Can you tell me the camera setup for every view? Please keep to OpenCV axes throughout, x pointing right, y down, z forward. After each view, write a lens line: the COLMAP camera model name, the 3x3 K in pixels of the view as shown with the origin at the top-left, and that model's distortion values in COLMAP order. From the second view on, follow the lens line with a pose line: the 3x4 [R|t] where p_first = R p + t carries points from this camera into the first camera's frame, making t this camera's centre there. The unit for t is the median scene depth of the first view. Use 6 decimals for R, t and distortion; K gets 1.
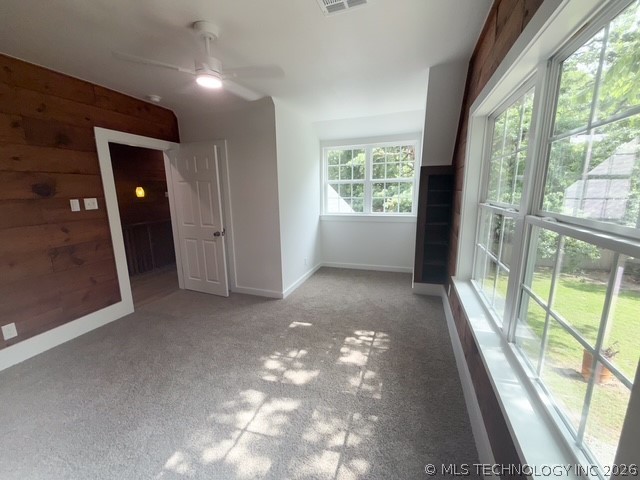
lens RADIAL K [[259.0, 0, 317.5], [0, 259.0, 241.9], [0, 0, 1]] dist [0.000759, -0.000359]
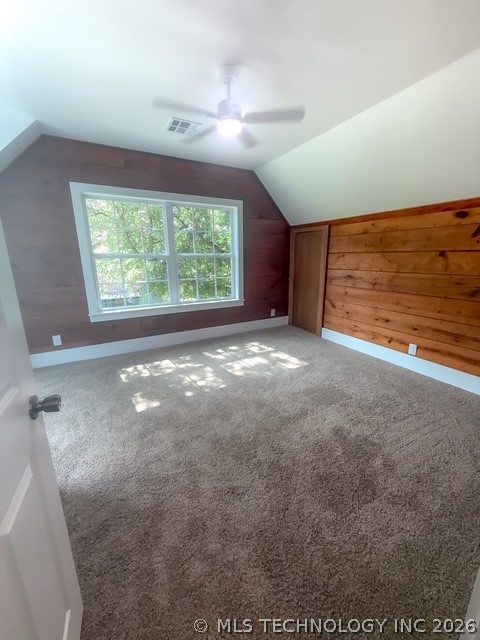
lens RADIAL K [[259.0, 0, 241.1], [0, 259.0, 318.8], [0, 0, 1]] dist [0.000759, -0.000359]
pose [[-0.755612, -0.125299, 0.642923, -0.718880], [0.148449, 0.923236, 0.354398, -0.159047], [-0.637976, 0.363229, -0.679008, 1.143377]]
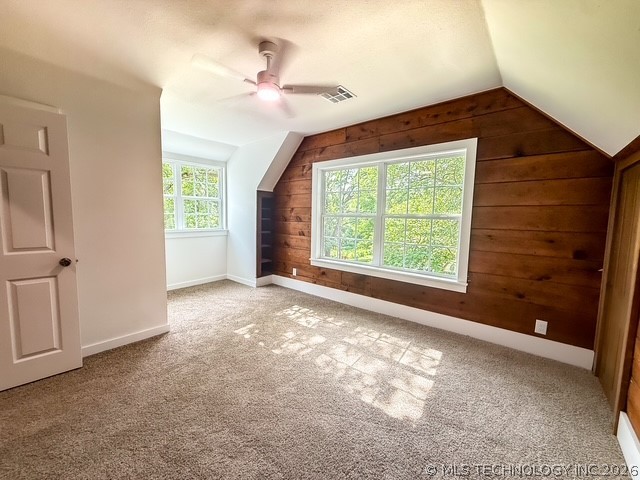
lens RADIAL K [[259.0, 0, 314.0], [0, 259.0, 236.2], [0, 0, 1]] dist [0.000759, -0.000359]
pose [[0.345498, -0.047474, 0.937218, -0.836631], [0.152461, 0.988290, -0.006143, 0.002363], [-0.925952, 0.145011, 0.348690, 0.302208]]
